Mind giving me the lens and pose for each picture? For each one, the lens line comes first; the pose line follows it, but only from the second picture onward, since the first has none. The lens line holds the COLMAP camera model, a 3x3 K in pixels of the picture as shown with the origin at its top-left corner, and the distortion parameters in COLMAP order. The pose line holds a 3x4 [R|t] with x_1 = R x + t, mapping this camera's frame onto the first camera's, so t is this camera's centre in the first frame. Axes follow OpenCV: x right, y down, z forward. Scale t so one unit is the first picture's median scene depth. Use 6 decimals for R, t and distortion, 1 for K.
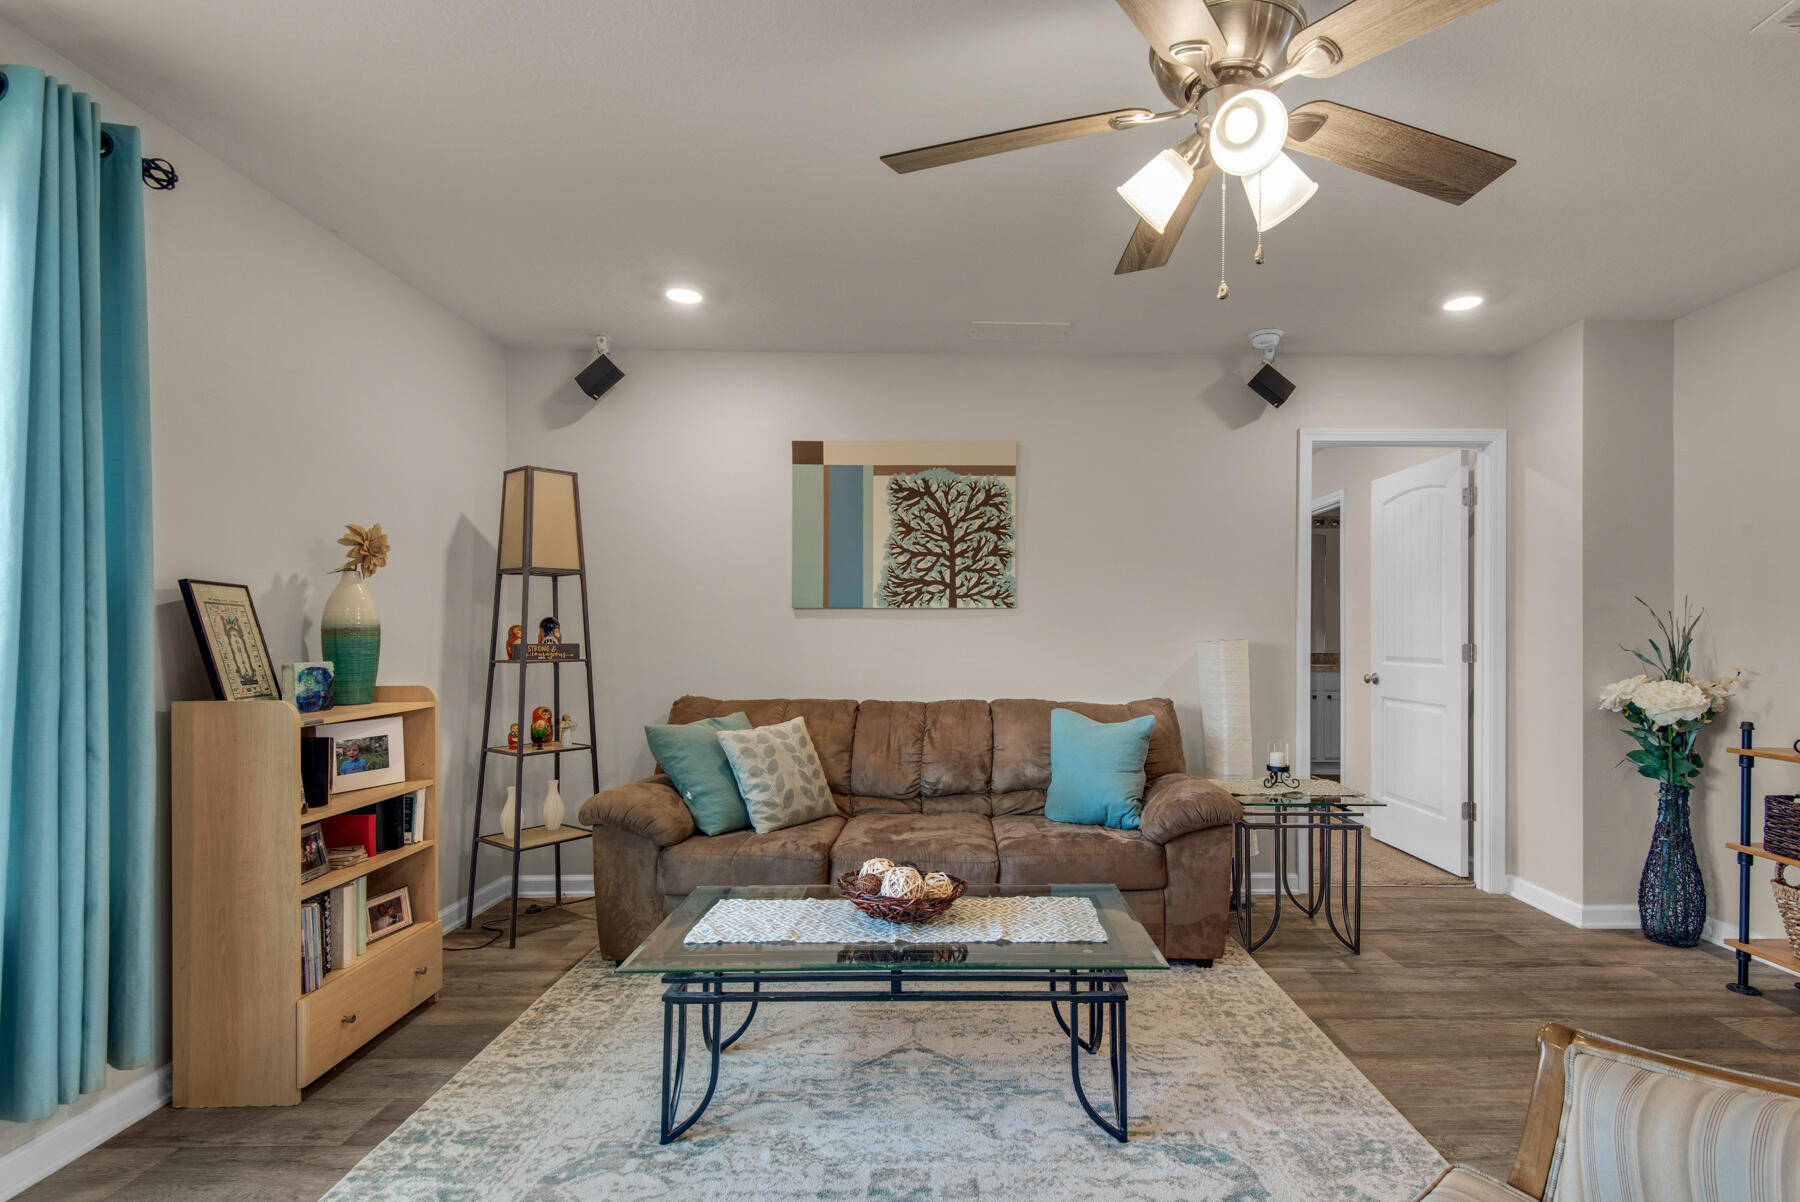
lens RADIAL K [[824.3, 0, 959.4], [0, 824.3, 632.7], [0, 0, 1]] dist [0.019629, -0.011054]
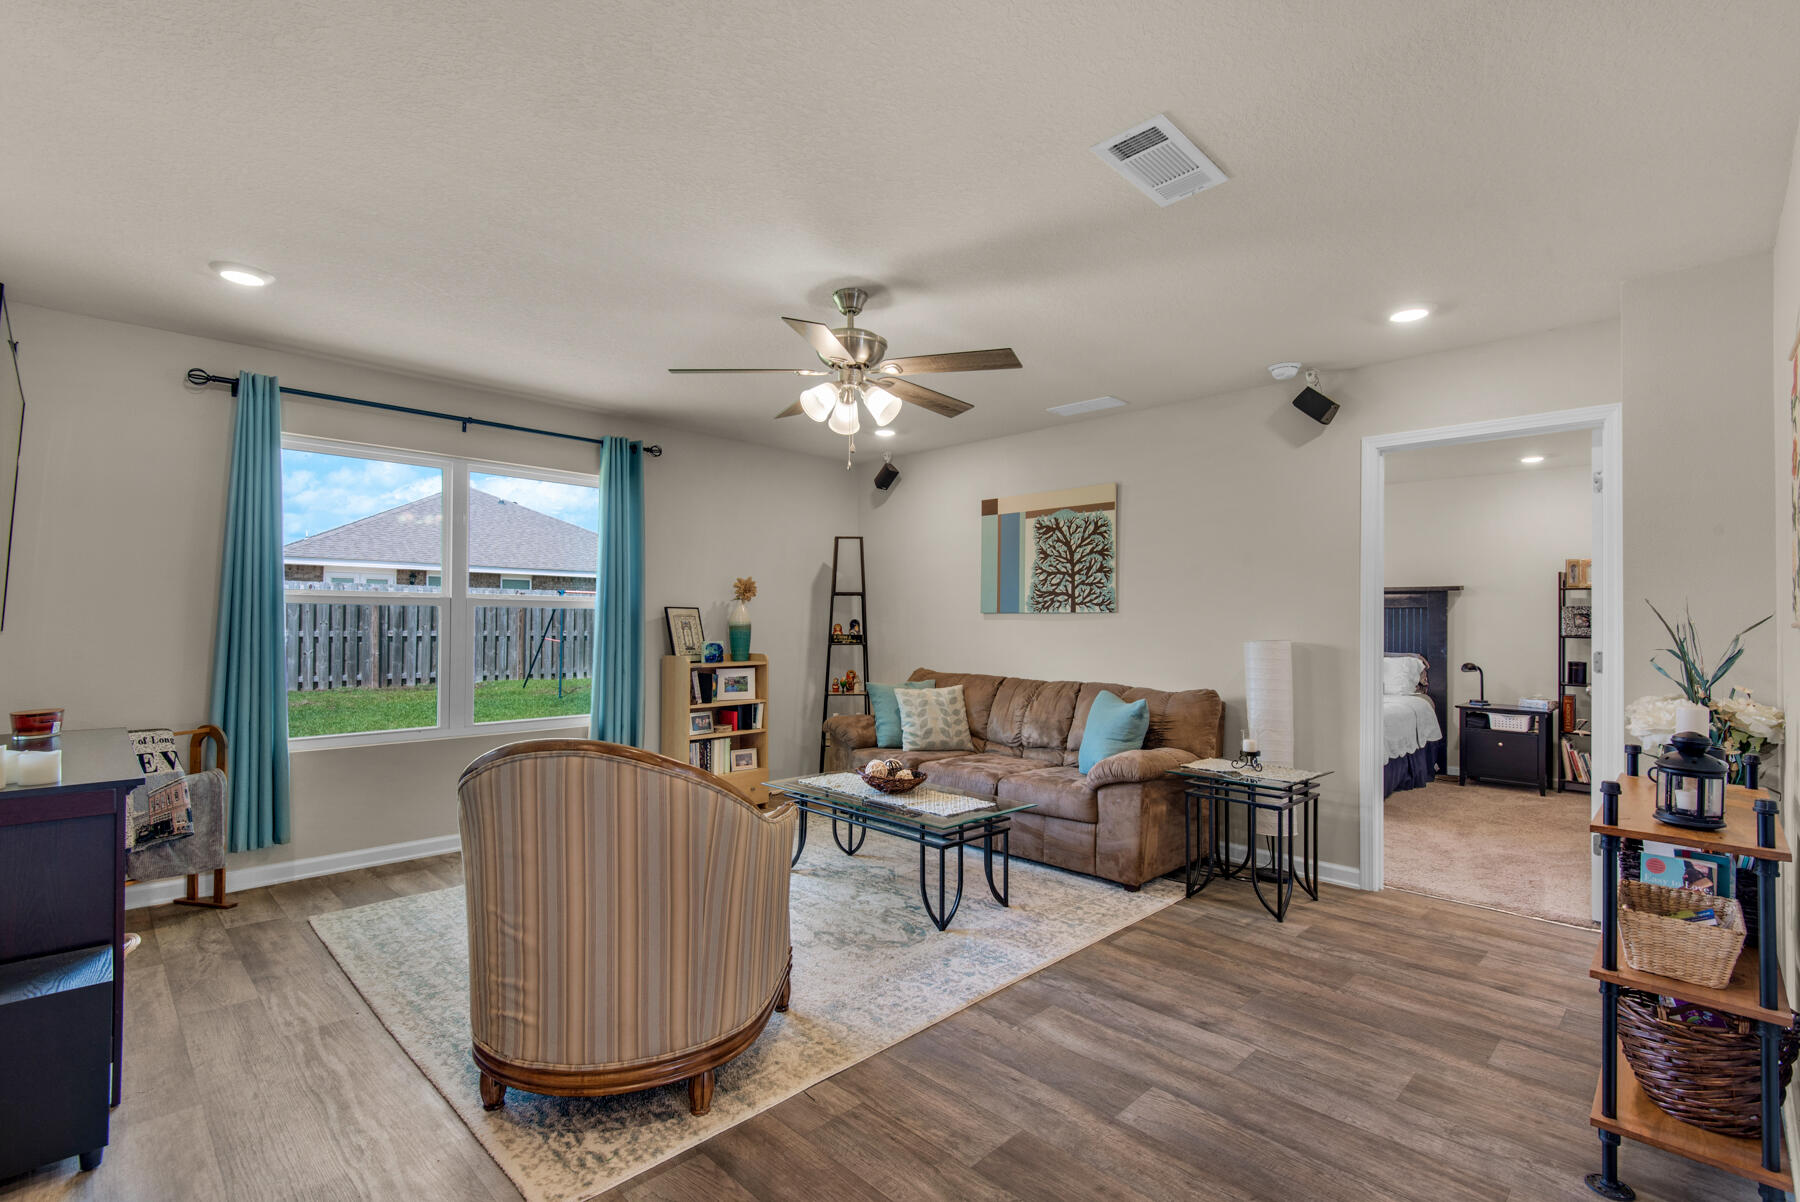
lens RADIAL K [[824.3, 0, 913.2], [0, 824.3, 610.2], [0, 0, 1]] dist [0.019629, -0.011054]
pose [[0.700263, -0.005488, -0.713864, 0.852582], [-0.007593, 0.999857, -0.015136, -0.012928], [0.713844, 0.016020, 0.700121, -0.134649]]
